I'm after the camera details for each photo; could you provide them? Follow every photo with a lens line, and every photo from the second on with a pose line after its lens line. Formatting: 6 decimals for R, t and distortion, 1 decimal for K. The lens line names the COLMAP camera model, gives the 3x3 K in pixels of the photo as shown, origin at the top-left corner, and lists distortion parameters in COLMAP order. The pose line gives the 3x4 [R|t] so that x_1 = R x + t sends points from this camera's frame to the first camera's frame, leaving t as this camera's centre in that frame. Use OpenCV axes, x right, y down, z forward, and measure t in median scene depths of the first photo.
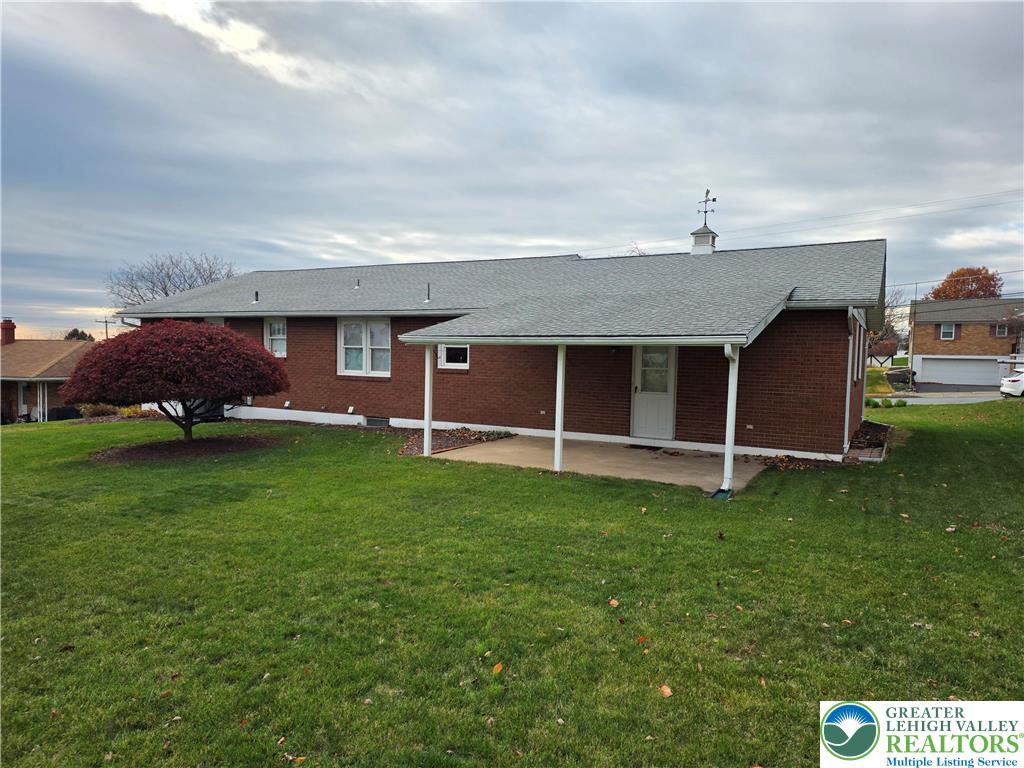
lens RADIAL K [[684.4, 0, 512.0], [0, 684.4, 384.0], [0, 0, 1]] dist [0.146876, -0.105007]
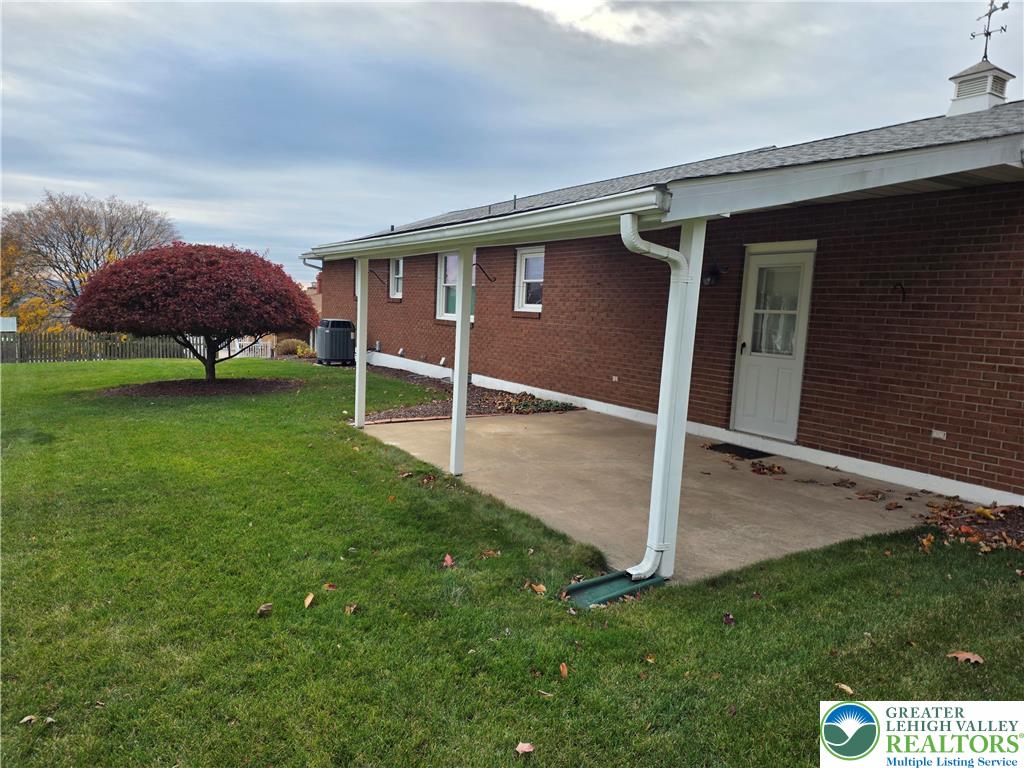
lens RADIAL K [[675.2, 0, 507.0], [0, 675.2, 374.0], [0, 0, 1]] dist [0.107918, -0.094877]
pose [[0.866584, 0.068736, -0.494275, 0.241325], [-0.052537, 0.997531, 0.046610, 0.010962], [0.496258, -0.014423, 0.868055, 0.341676]]
